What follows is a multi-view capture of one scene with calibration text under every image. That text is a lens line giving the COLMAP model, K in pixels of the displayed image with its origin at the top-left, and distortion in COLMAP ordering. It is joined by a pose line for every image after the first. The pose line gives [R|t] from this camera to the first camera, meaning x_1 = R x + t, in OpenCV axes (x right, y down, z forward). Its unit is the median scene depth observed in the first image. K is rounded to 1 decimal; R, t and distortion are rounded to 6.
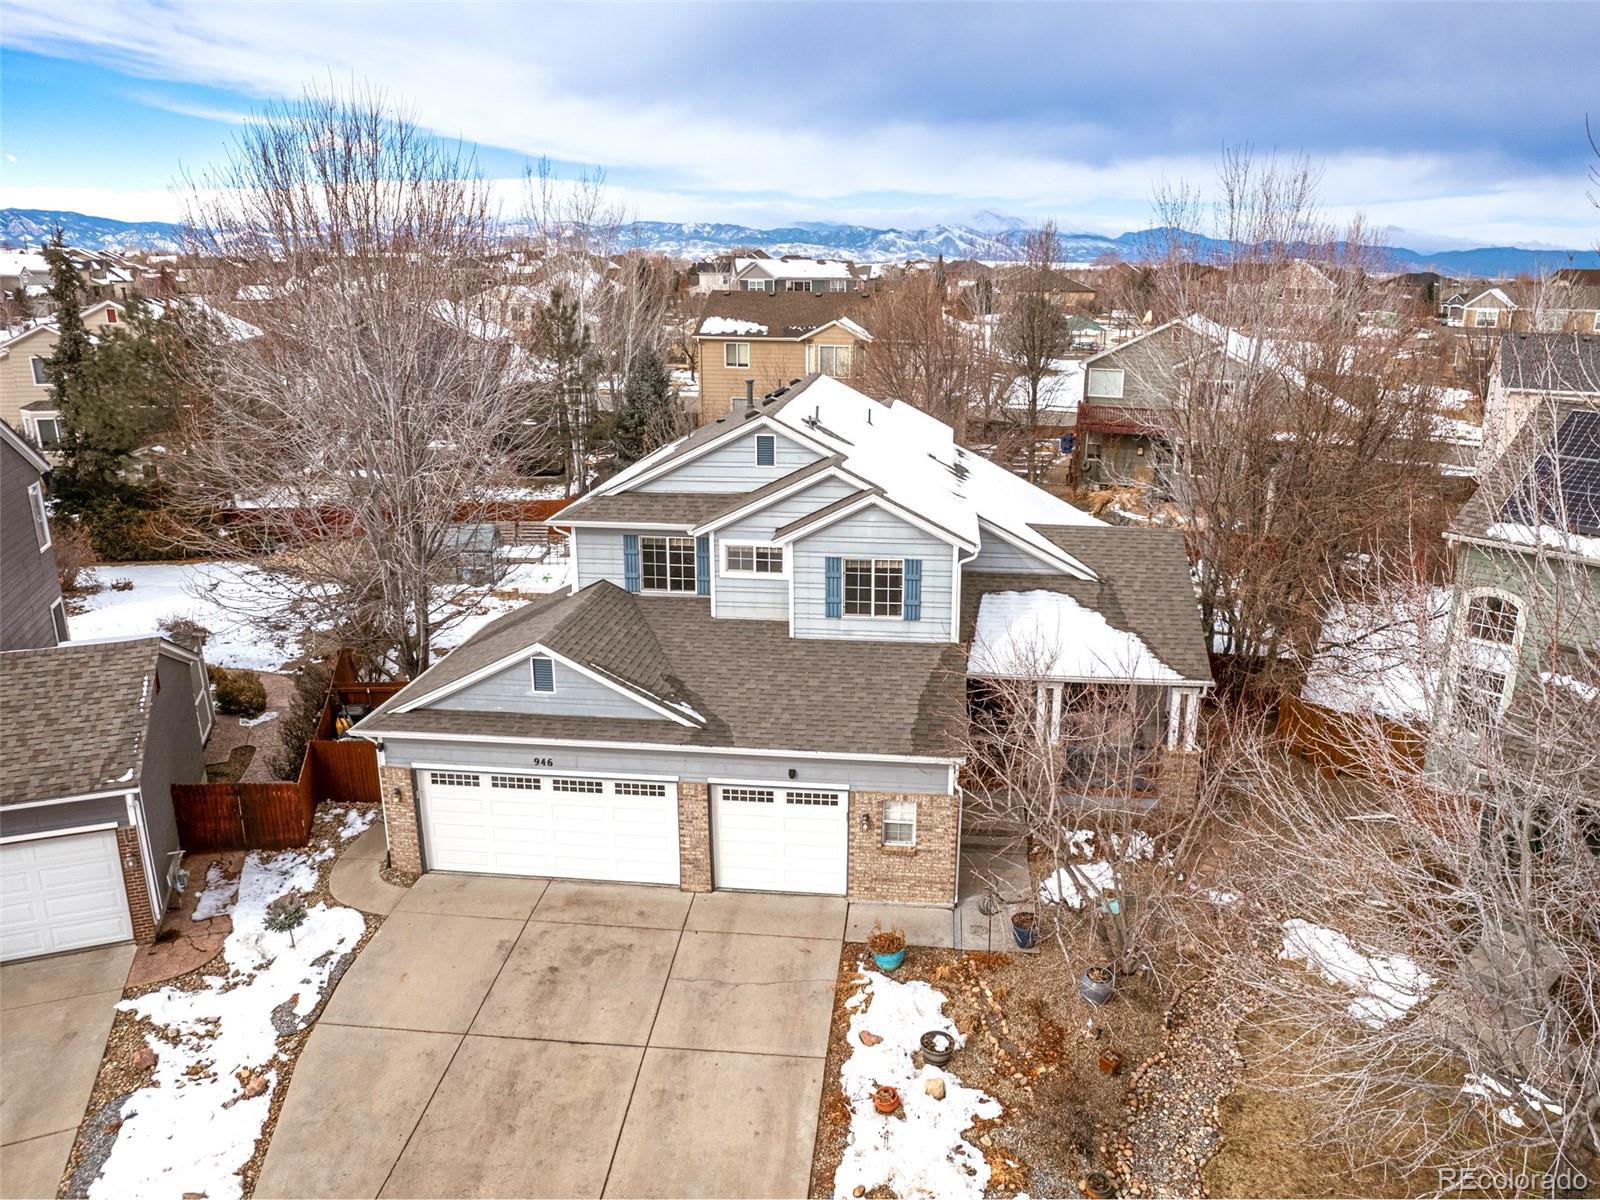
lens RADIAL K [[1151.0, 0, 833.3], [0, 1151.0, 593.1], [0, 0, 1]] dist [-0.067160, 0.053830]
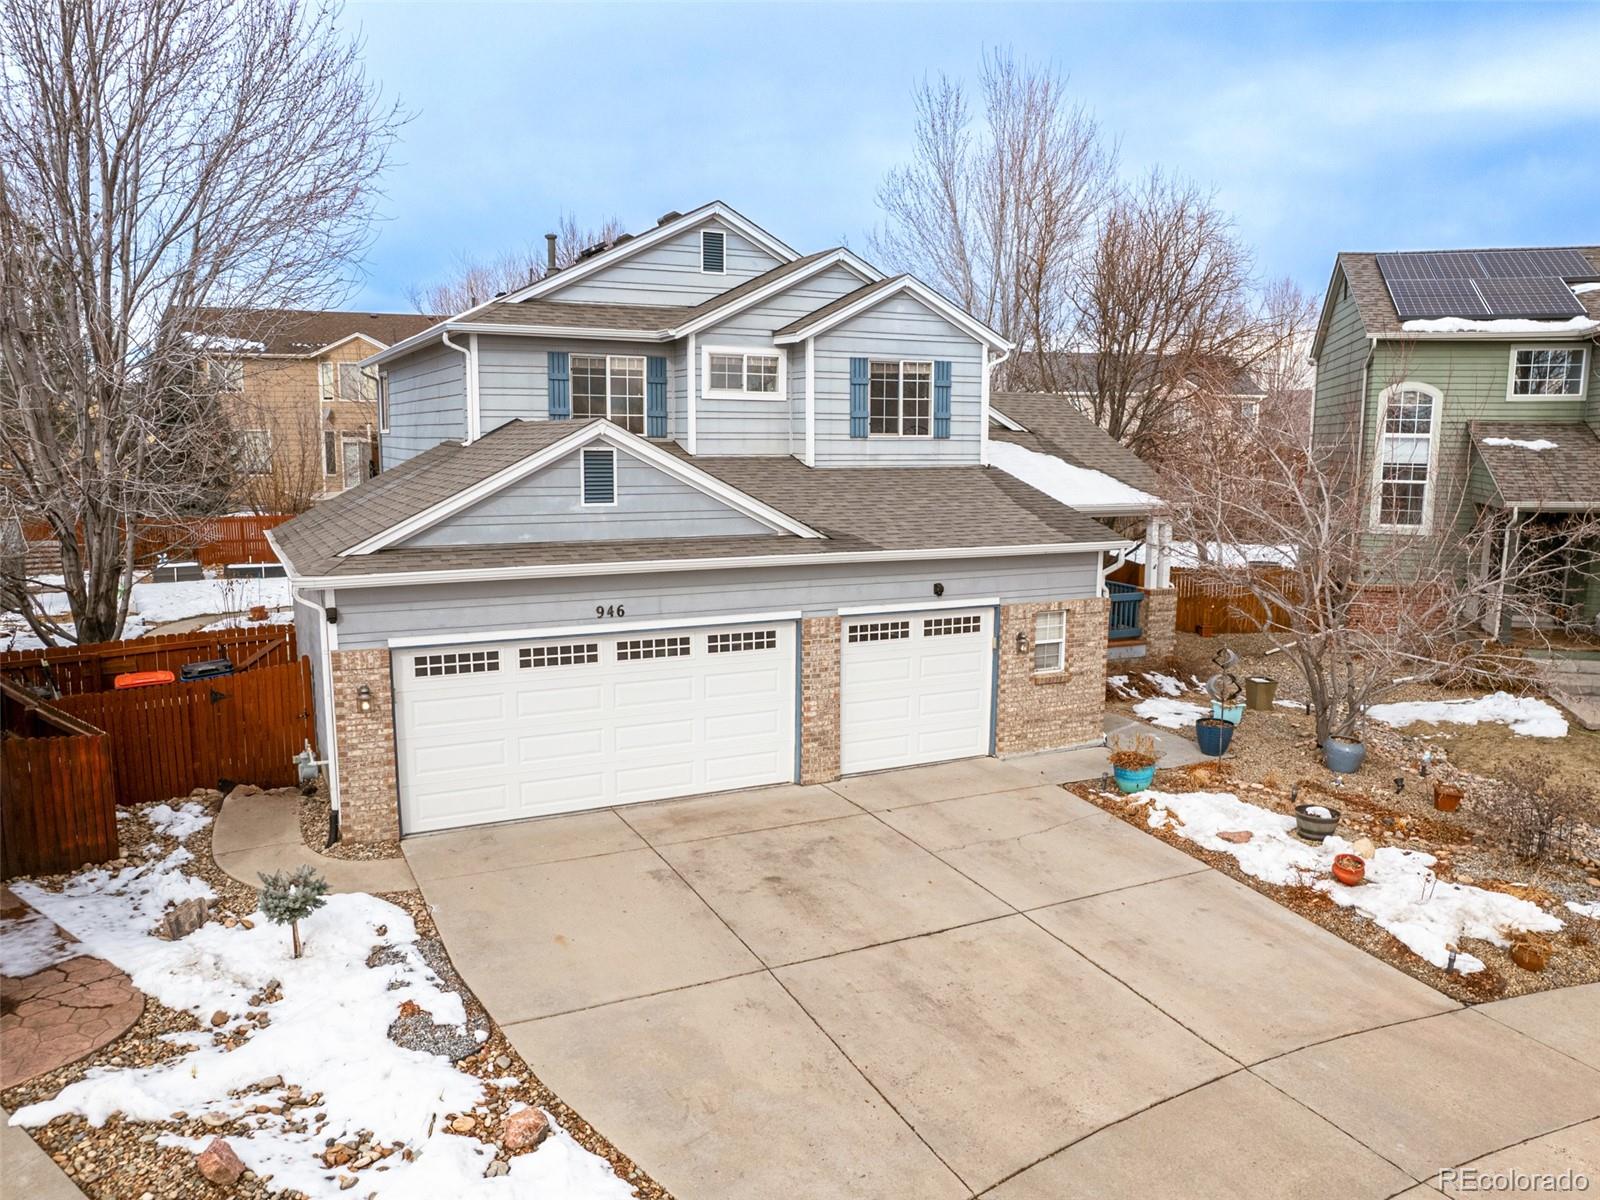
lens RADIAL K [[1176.4, 0, 804.5], [0, 1176.4, 617.8], [0, 0, 1]] dist [-0.074121, 0.063474]
pose [[0.846896, -0.083905, 0.525097, -0.501128], [0.144050, 0.986750, -0.074658, 0.213235], [-0.511875, 0.138868, 0.847762, 0.377211]]
